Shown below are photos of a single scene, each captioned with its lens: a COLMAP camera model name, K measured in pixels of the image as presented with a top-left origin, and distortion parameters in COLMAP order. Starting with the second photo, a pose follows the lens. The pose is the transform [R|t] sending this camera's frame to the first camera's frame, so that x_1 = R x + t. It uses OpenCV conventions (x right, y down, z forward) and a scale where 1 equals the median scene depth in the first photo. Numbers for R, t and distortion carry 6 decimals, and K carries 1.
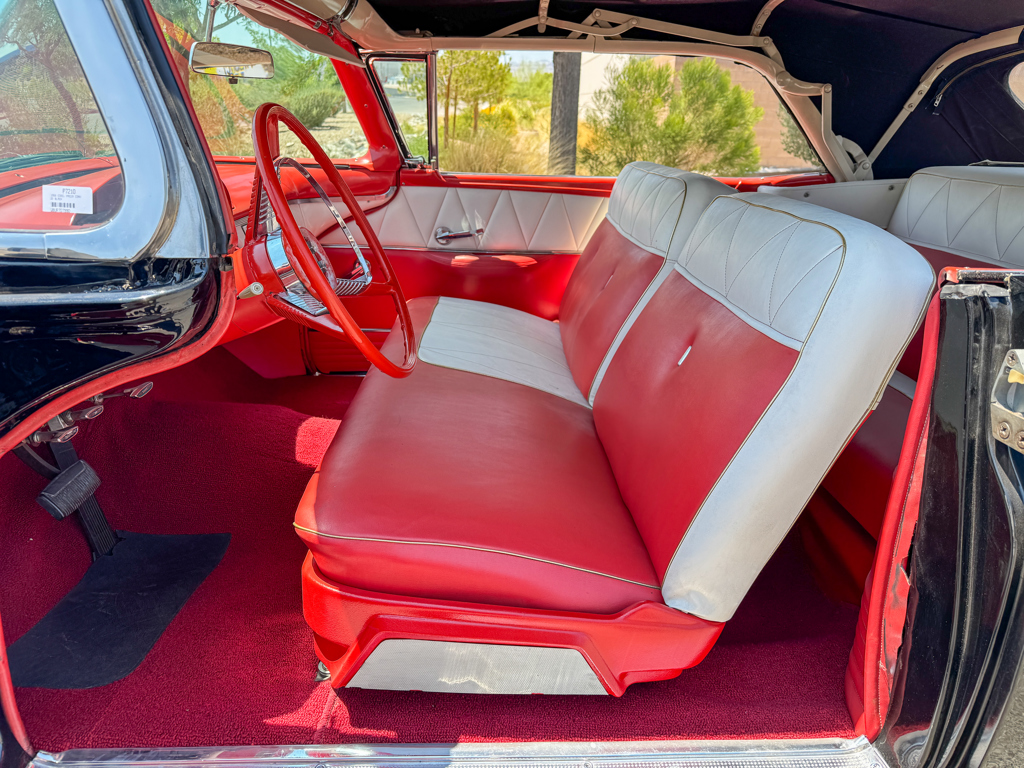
lens RADIAL K [[737.5, 0, 512.0], [0, 737.5, 384.0], [0, 0, 1]] dist [0.080446, -0.118723]
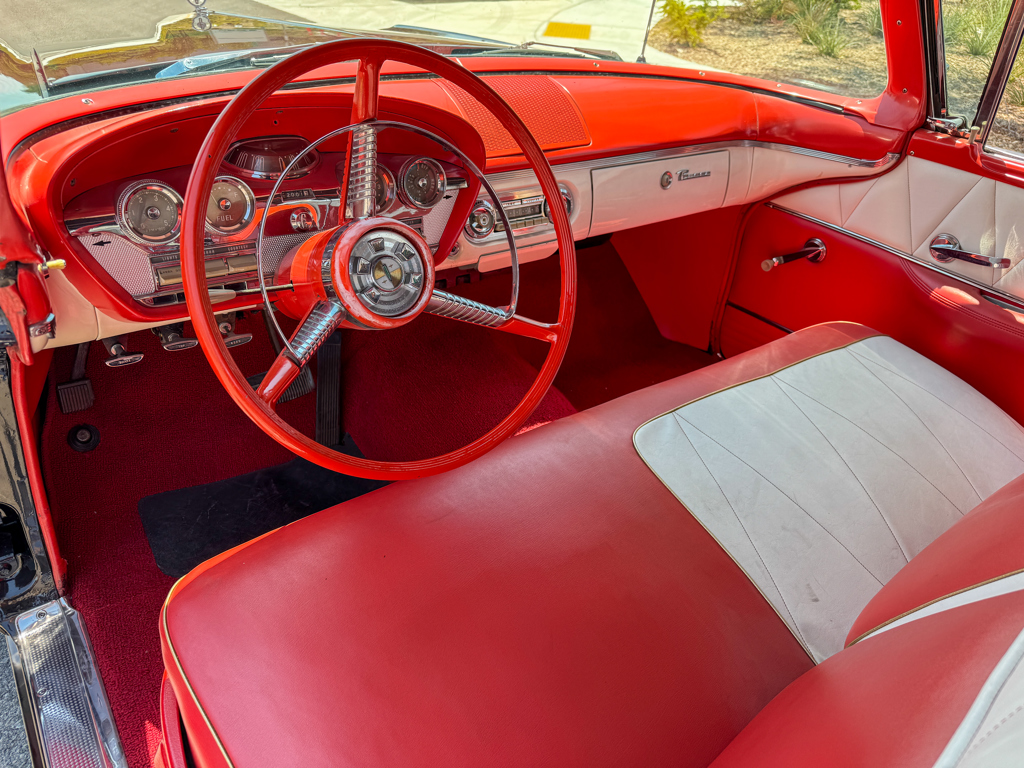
lens RADIAL K [[737.5, 0, 512.0], [0, 737.5, 384.0], [0, 0, 1]] dist [0.080446, -0.118723]
pose [[0.595268, 0.451906, -0.664407, 0.165157], [-0.345178, 0.890497, 0.296425, -0.163051], [0.725609, 0.052886, 0.686072, 0.316317]]
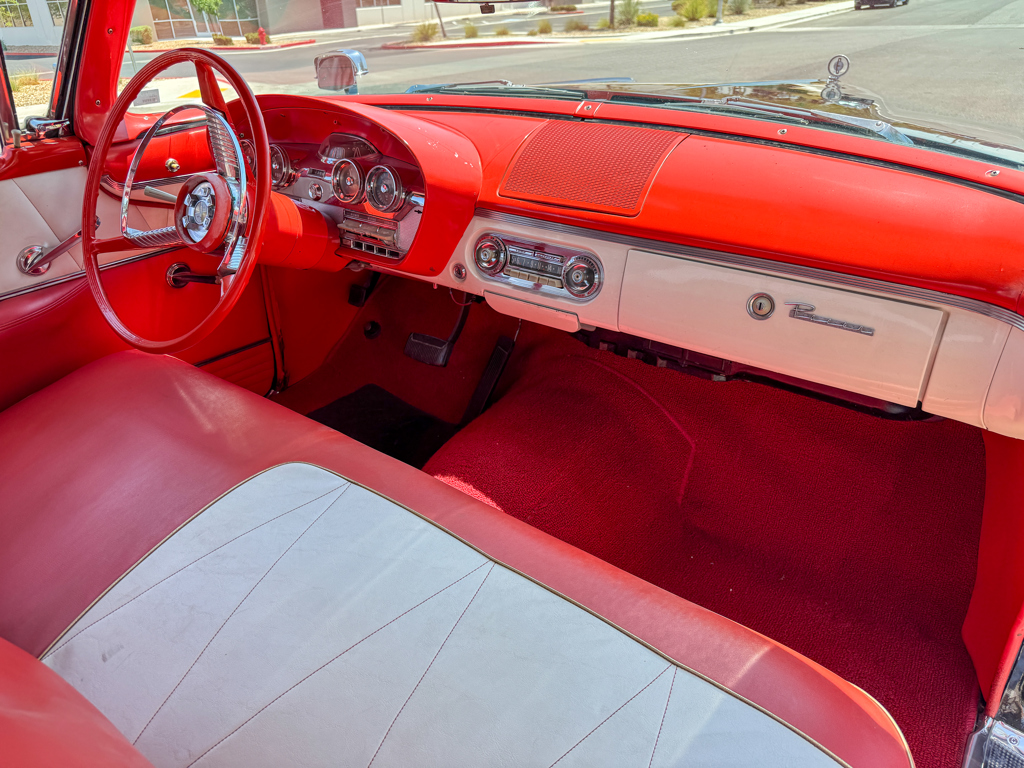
lens RADIAL K [[750.3, 0, 512.0], [0, 750.3, 377.7], [0, 0, 1]] dist [0.044281, -0.001411]
pose [[-0.629259, 0.356052, -0.690840, 0.127710], [-0.255206, 0.744938, 0.616391, -0.375731], [0.734100, 0.564176, -0.377893, 0.943543]]
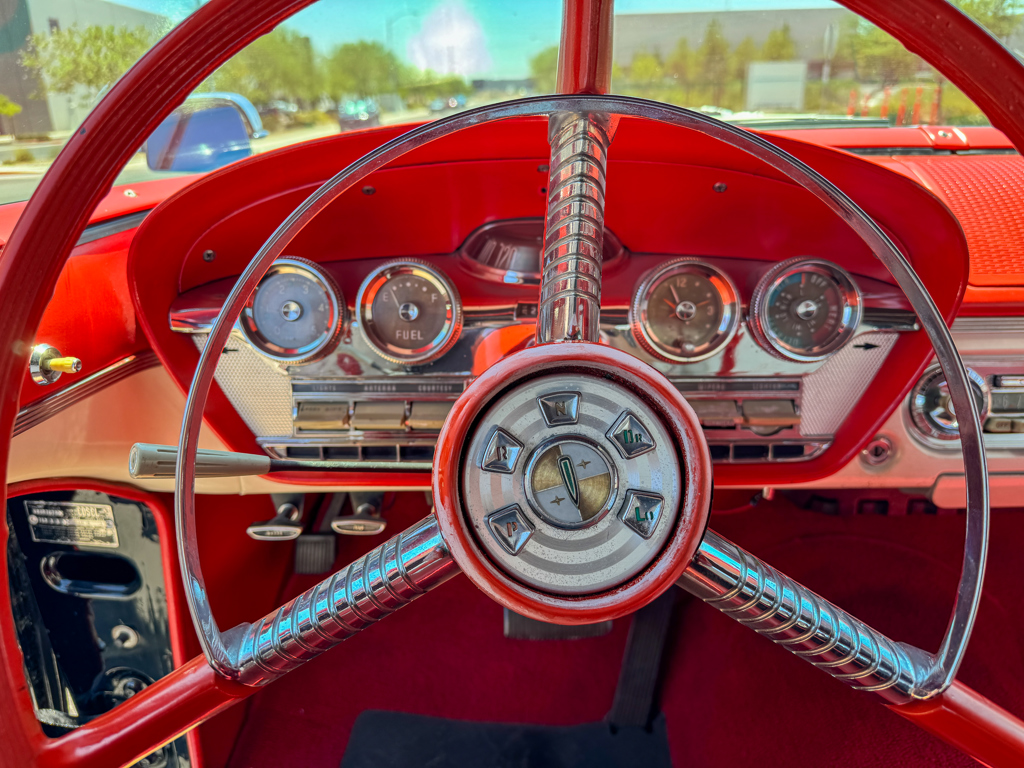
lens RADIAL K [[737.5, 0, 512.0], [0, 737.5, 384.0], [0, 0, 1]] dist [0.080446, -0.118723]
pose [[-0.010597, 0.325087, -0.945625, -0.014509], [-0.330549, 0.891375, 0.310141, -0.138204], [0.943729, 0.315862, 0.098011, 0.492234]]
